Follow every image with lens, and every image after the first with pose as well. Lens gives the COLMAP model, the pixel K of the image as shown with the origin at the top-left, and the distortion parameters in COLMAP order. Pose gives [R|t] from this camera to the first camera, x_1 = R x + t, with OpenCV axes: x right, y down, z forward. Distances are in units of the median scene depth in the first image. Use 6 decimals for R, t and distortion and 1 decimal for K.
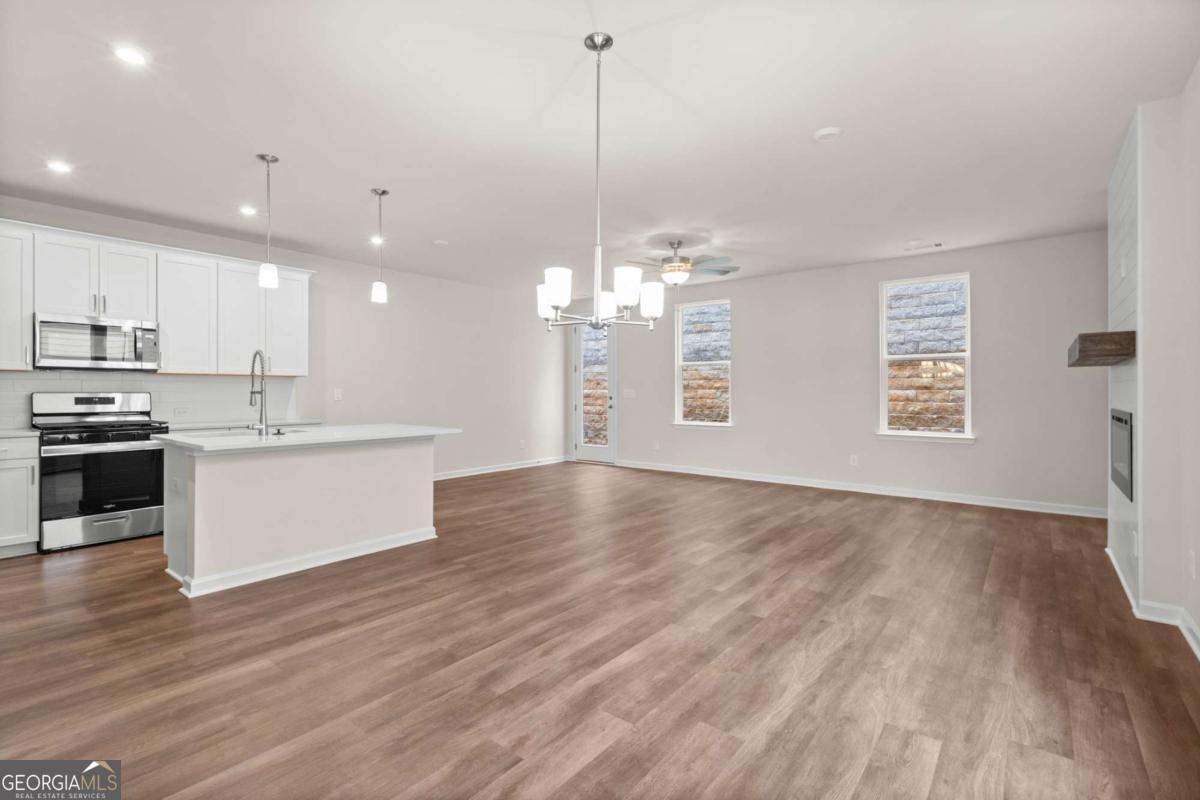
lens RADIAL K [[554.2, 0, 596.2], [0, 554.2, 395.4], [0, 0, 1]] dist [0.000767, 0.002359]
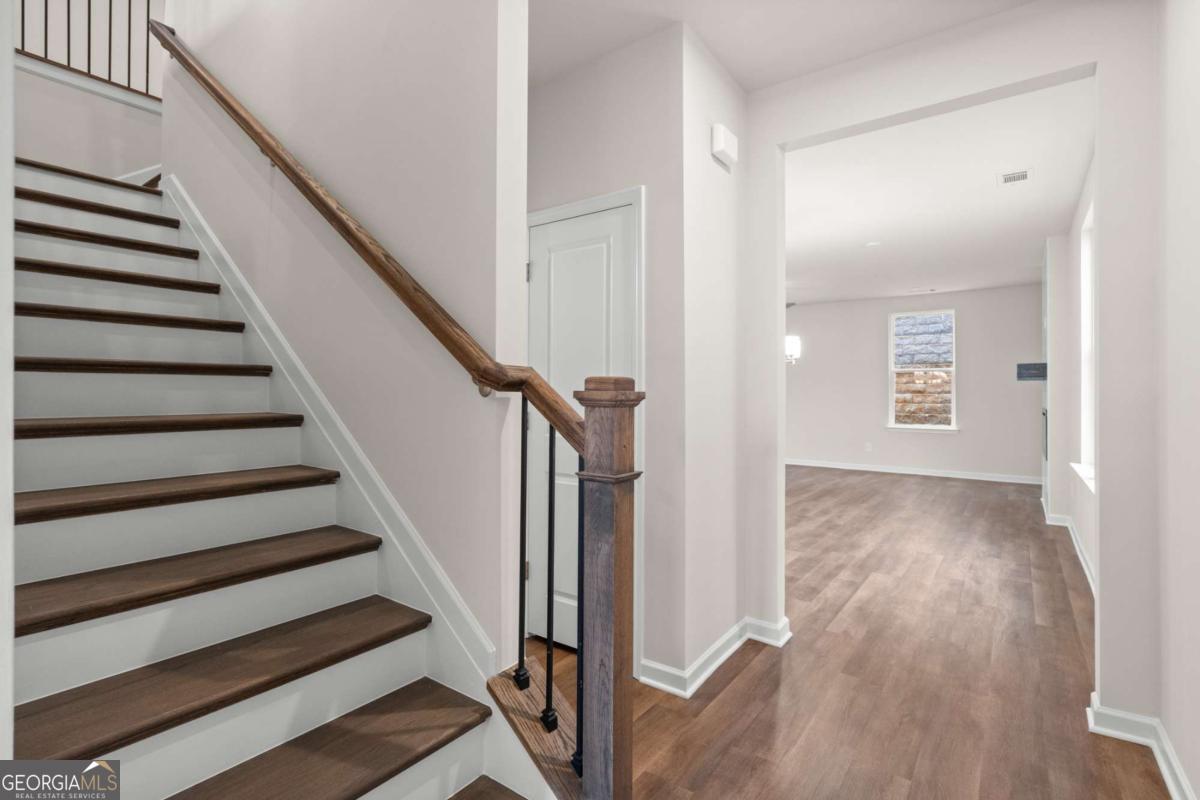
lens RADIAL K [[554.2, 0, 610.8], [0, 554.2, 390.5], [0, 0, 1]] dist [0.000767, 0.002359]
pose [[0.999249, 0.005807, 0.038321, -0.208032], [-0.005409, 0.999930, -0.010484, -0.000611], [-0.038379, 0.010269, 0.999210, -0.306674]]
